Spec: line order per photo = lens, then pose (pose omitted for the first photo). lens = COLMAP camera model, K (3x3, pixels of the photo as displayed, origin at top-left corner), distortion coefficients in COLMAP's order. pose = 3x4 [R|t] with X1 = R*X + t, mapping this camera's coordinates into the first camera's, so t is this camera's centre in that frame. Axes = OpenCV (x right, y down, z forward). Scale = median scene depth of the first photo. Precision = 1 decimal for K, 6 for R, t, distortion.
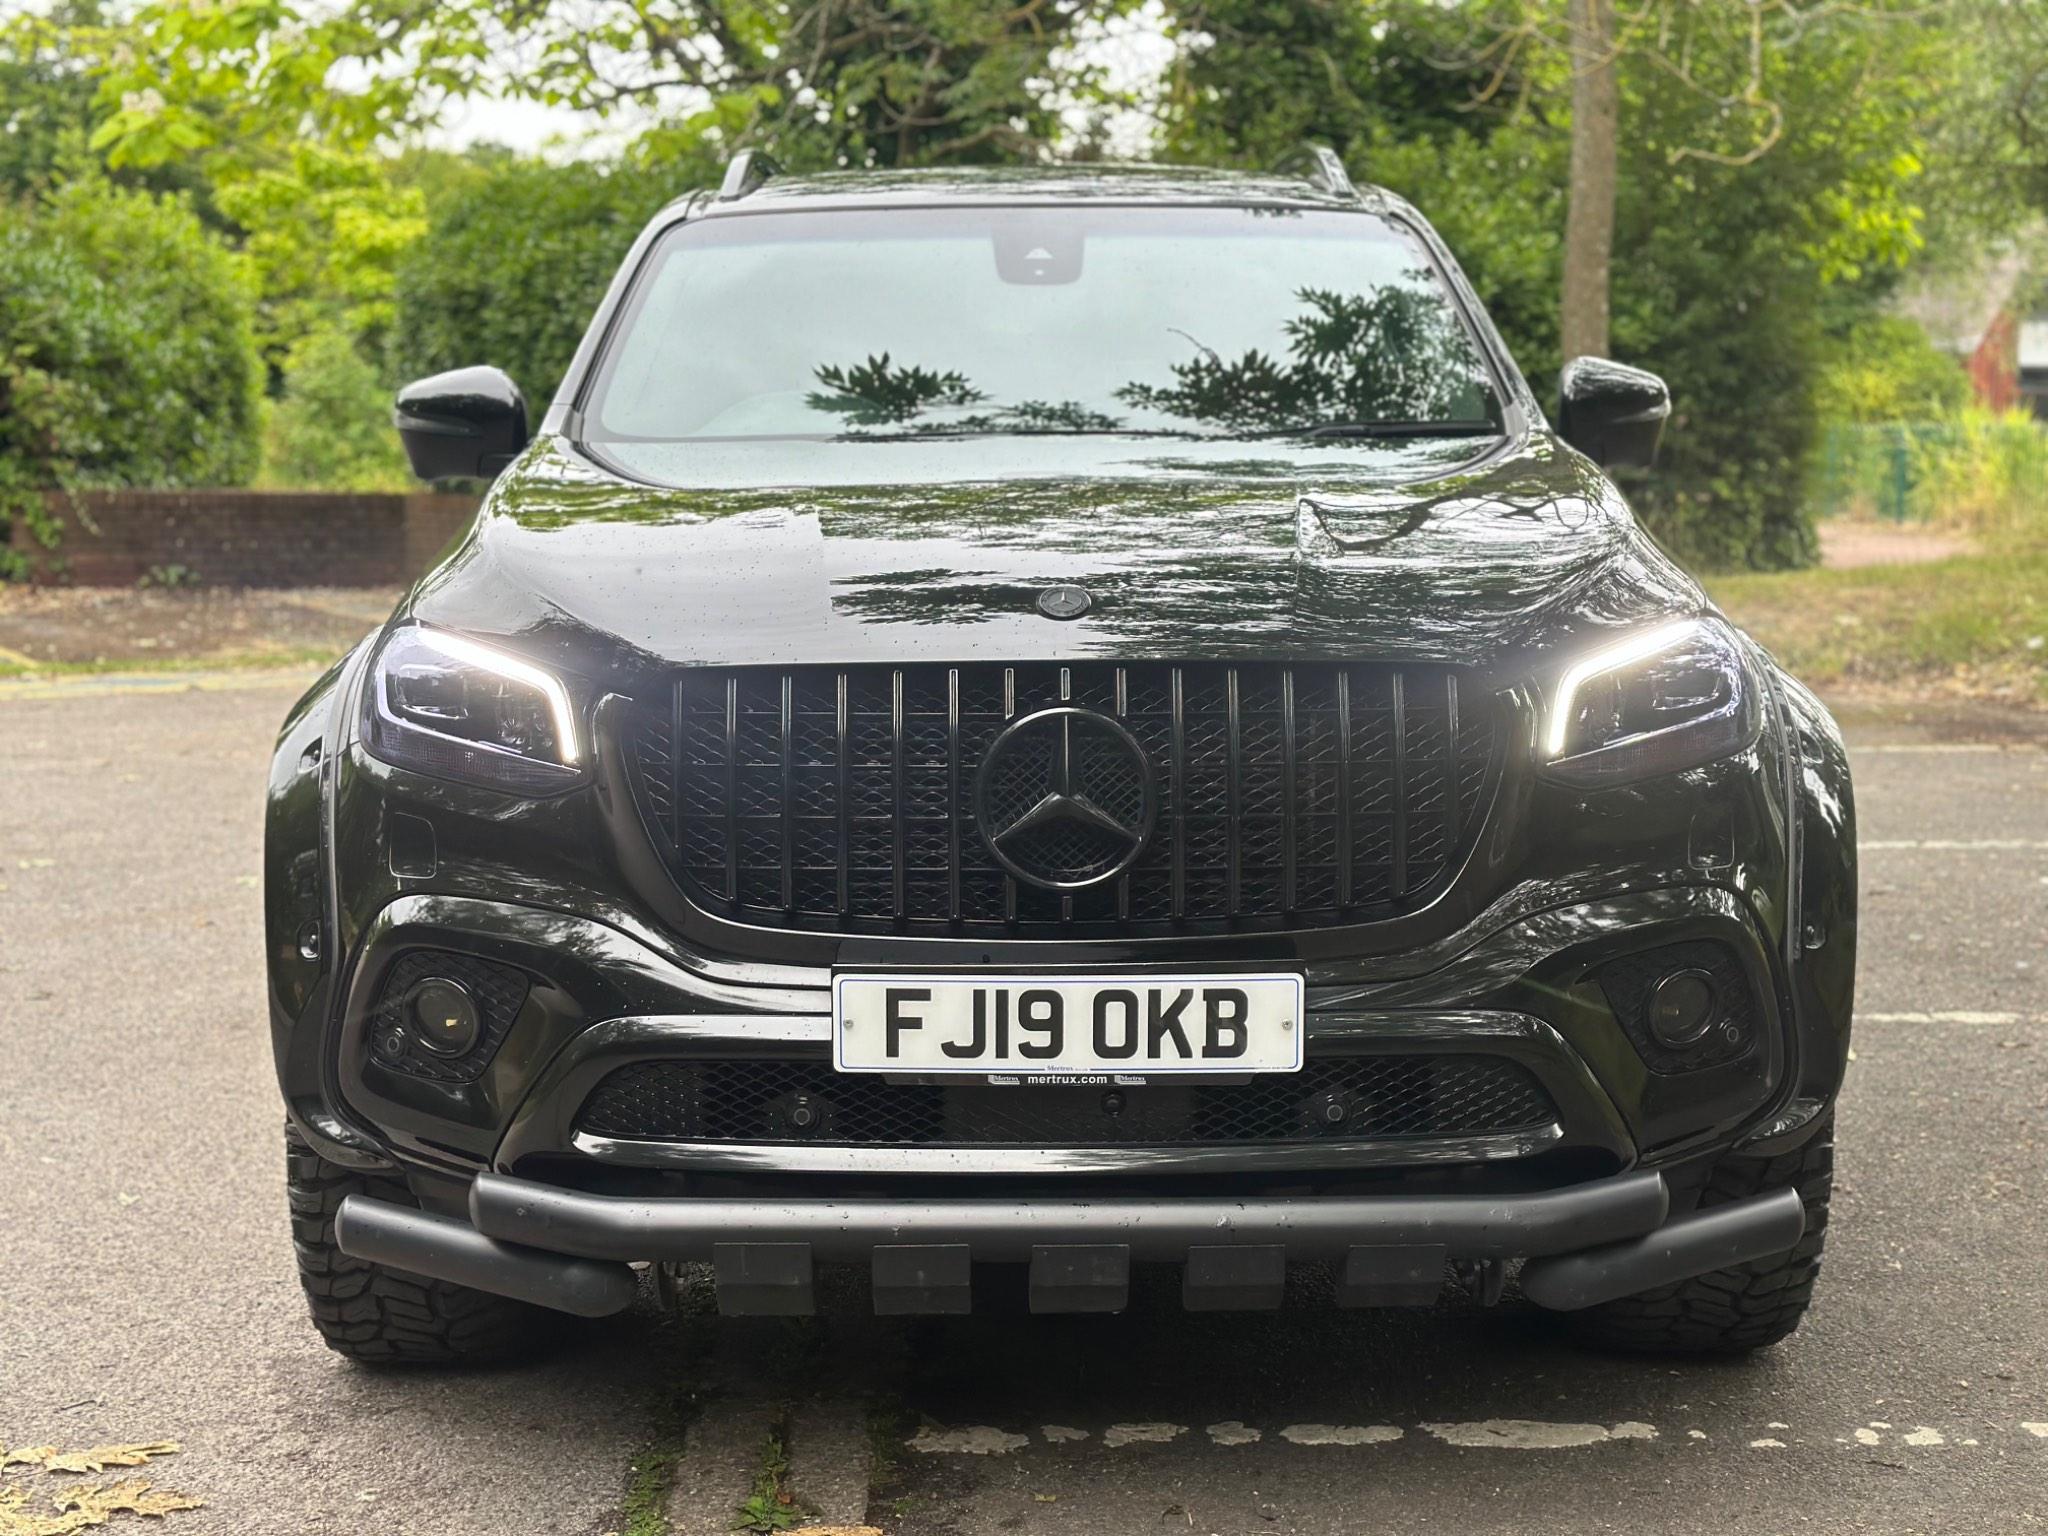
lens RADIAL K [[2856.5, 0, 1019.3], [0, 2856.5, 792.3], [0, 0, 1]] dist [0.177510, -0.283225]
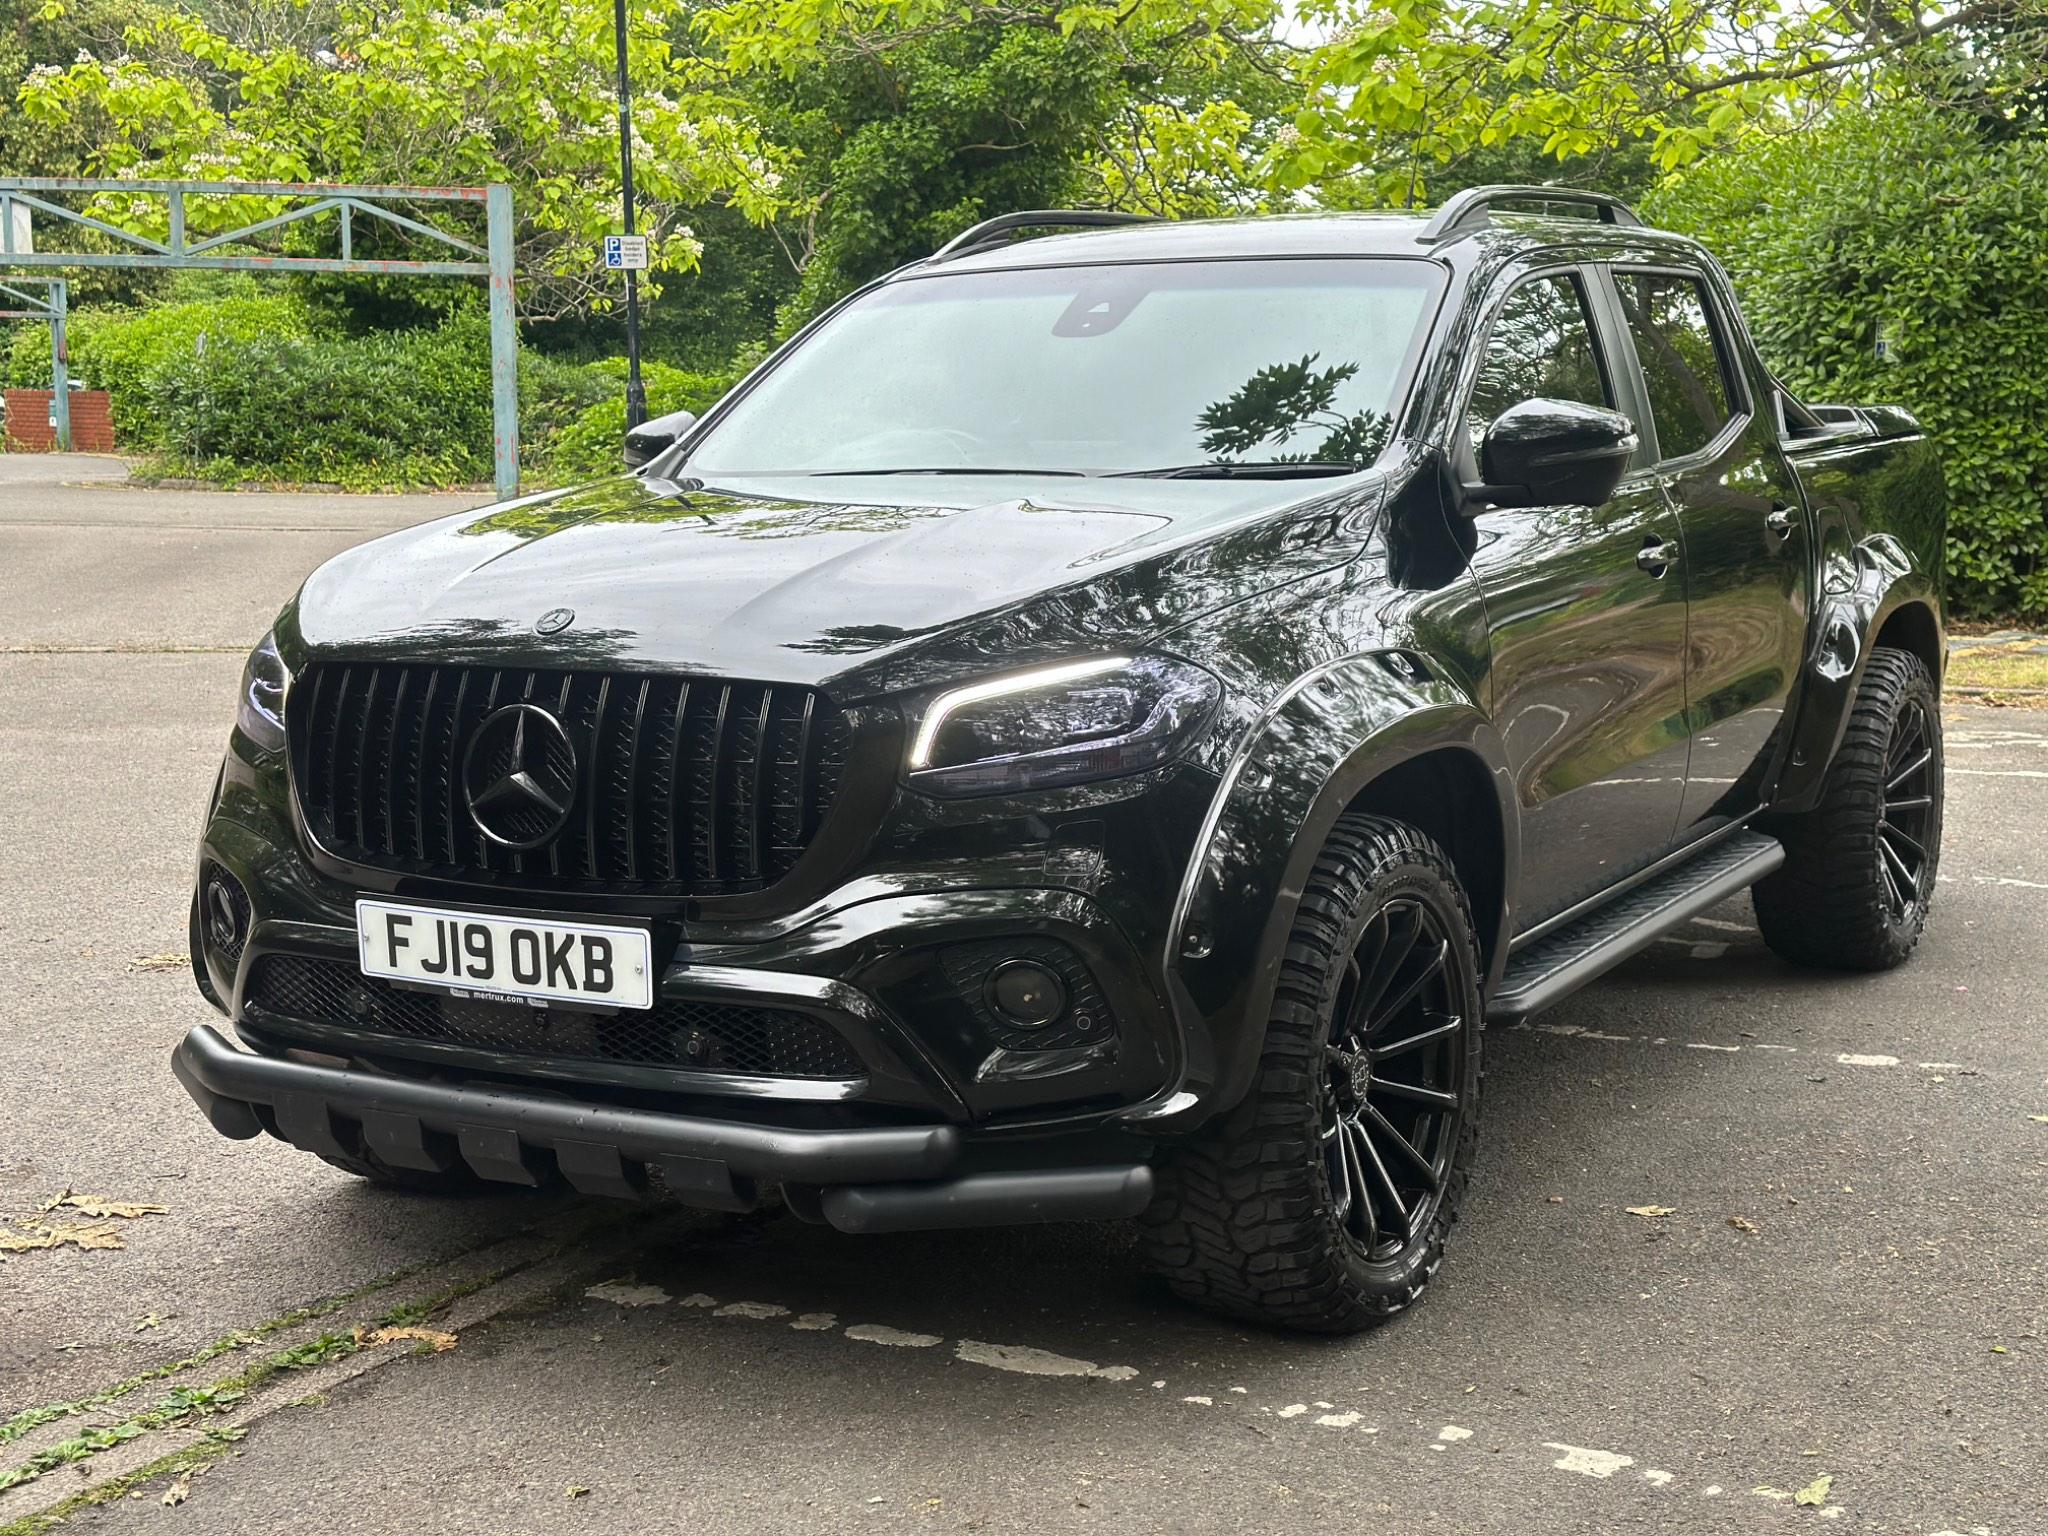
lens RADIAL K [[2856.5, 0, 1019.3], [0, 2856.5, 792.3], [0, 0, 1]] dist [0.177510, -0.283225]
pose [[0.863053, 0.063812, -0.501066, 0.847778], [-0.059845, 0.997919, 0.024007, -0.034714], [0.501555, 0.009267, 0.865076, 0.012500]]
